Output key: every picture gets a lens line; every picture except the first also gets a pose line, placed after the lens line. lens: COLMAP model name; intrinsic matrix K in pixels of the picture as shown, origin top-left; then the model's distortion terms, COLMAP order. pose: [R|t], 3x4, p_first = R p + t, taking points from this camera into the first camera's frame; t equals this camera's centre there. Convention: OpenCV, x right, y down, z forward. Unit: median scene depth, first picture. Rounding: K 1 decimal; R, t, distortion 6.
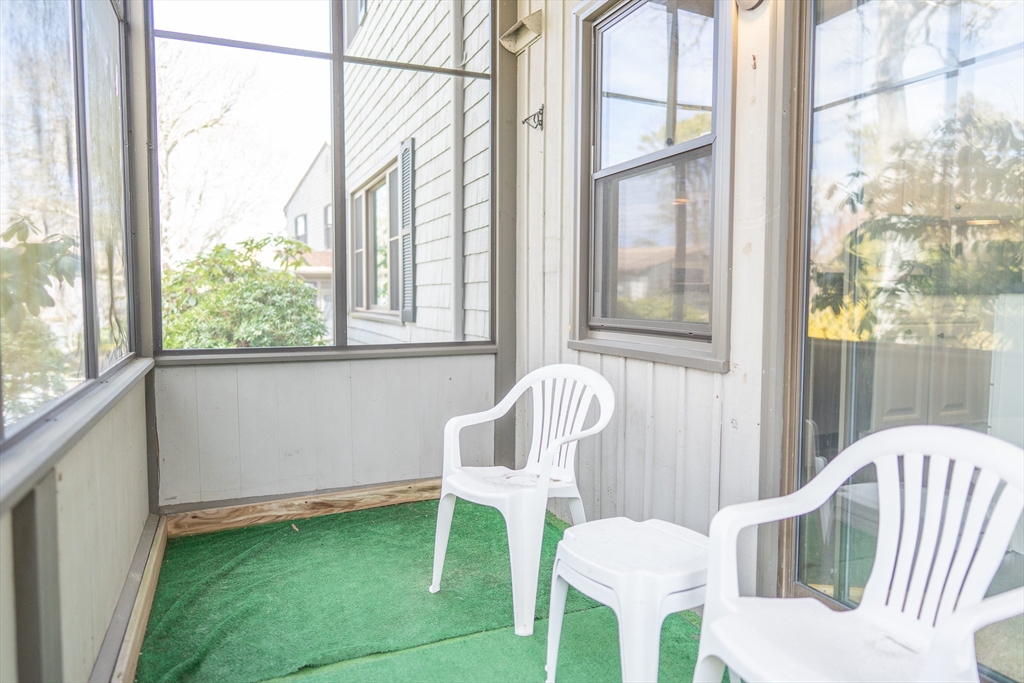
lens RADIAL K [[678.6, 0, 515.6], [0, 678.6, 339.0], [0, 0, 1]] dist [-0.003059, 0.003782]
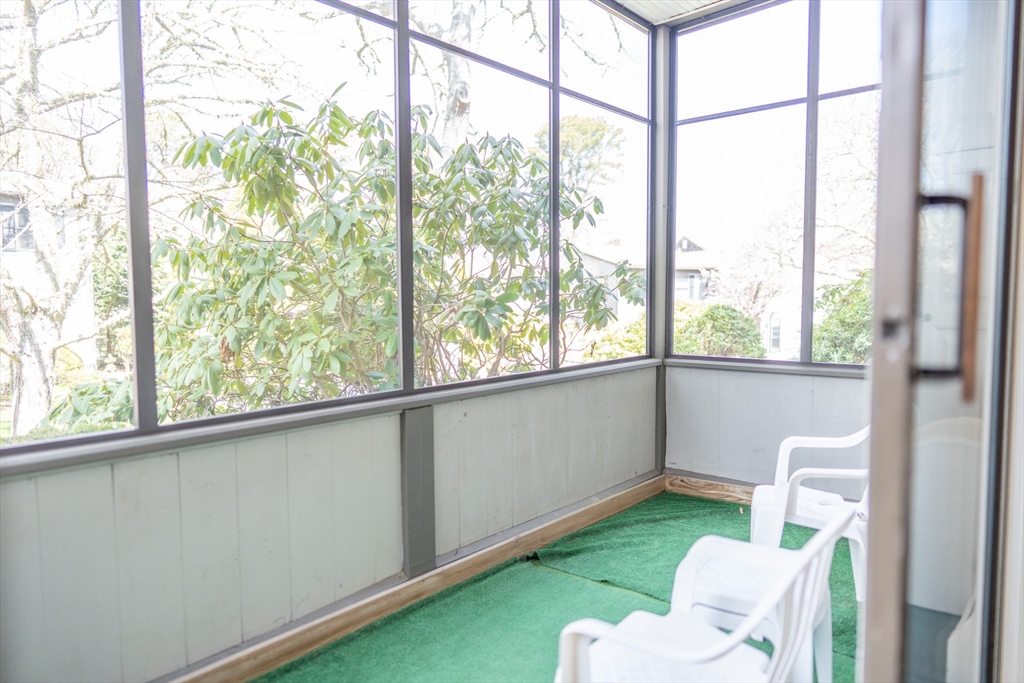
lens RADIAL K [[678.6, 0, 515.6], [0, 678.6, 339.0], [0, 0, 1]] dist [-0.003059, 0.003782]
pose [[0.442237, 0.055221, -0.895197, 0.562099], [-0.046621, 0.998169, 0.038542, -0.052396], [0.895686, 0.024690, 0.444002, 0.106953]]
